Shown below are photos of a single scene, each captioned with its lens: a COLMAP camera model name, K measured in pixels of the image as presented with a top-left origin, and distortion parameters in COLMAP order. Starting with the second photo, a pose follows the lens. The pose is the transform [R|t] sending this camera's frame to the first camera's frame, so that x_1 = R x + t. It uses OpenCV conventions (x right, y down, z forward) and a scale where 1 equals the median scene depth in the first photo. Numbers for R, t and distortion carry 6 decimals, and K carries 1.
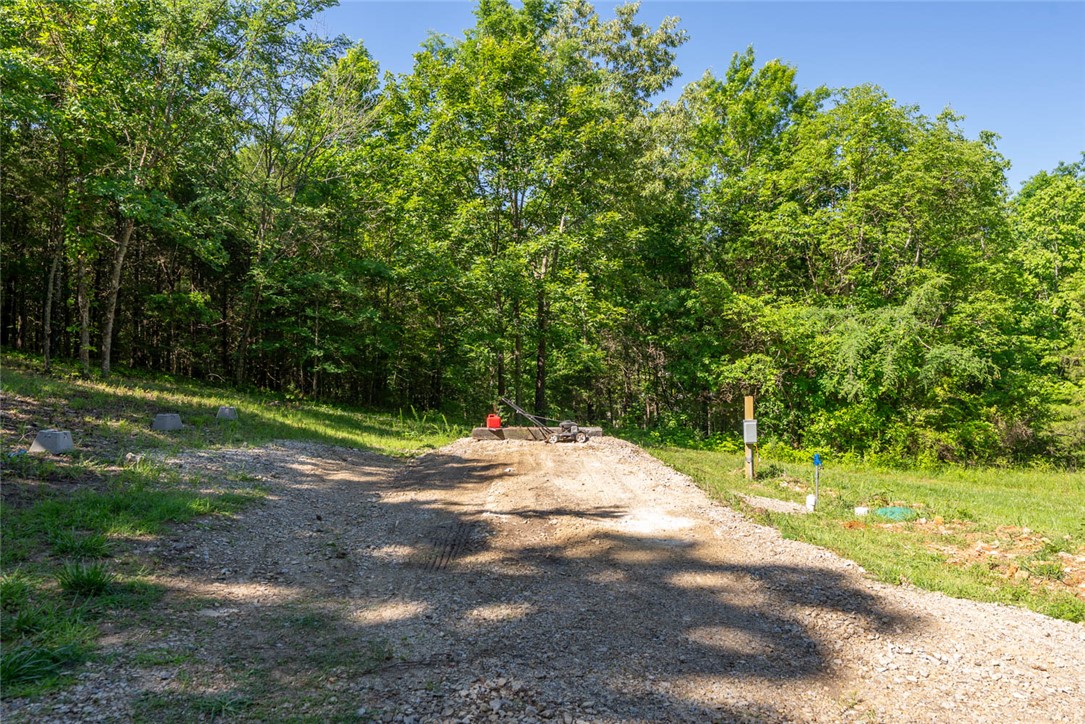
lens RADIAL K [[715.2, 0, 542.5], [0, 715.2, 362.0], [0, 0, 1]] dist [-0.002622, -0.000120]
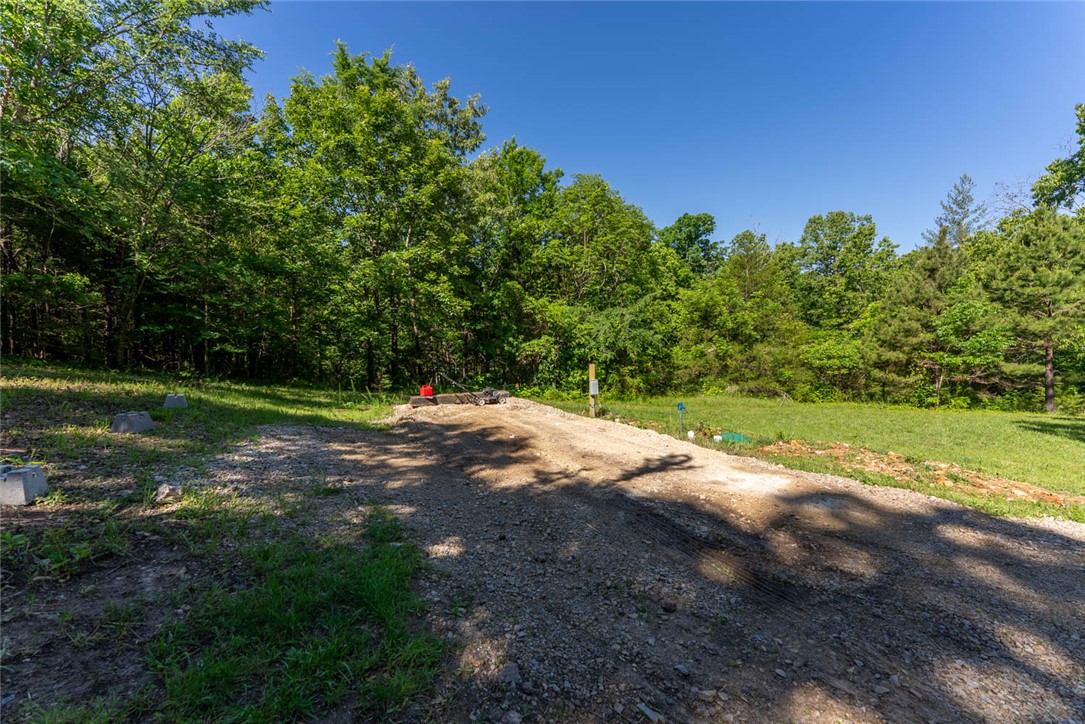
lens RADIAL K [[439.1, 0, 528.6], [0, 439.1, 364.1], [0, 0, 1]] dist [0.000433, 0.000065]
pose [[0.904605, -0.030899, 0.425130, -0.141873], [0.005369, 0.998116, 0.061120, -0.006337], [-0.426217, -0.053006, 0.903066, 0.136171]]
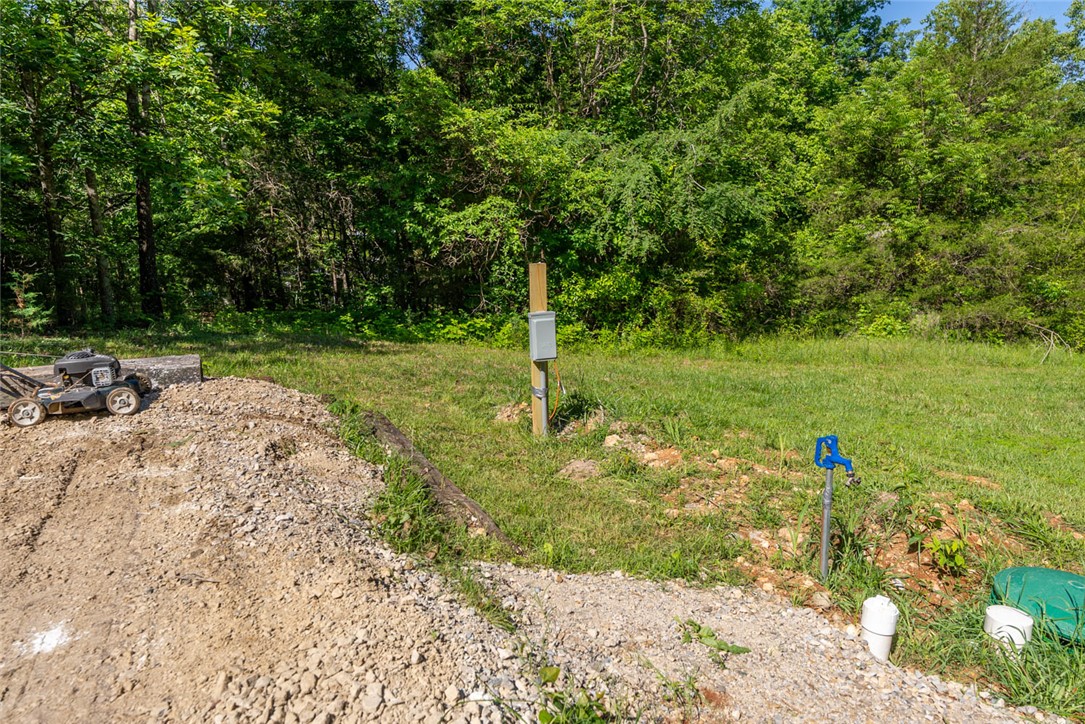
lens RADIAL K [[715.2, 0, 542.5], [0, 715.2, 362.0], [0, 0, 1]] dist [-0.002622, -0.000120]
pose [[0.911672, -0.085009, 0.402030, 0.057528], [0.006258, 0.981126, 0.193267, 0.012614], [-0.410871, -0.173680, 0.894997, 0.348687]]
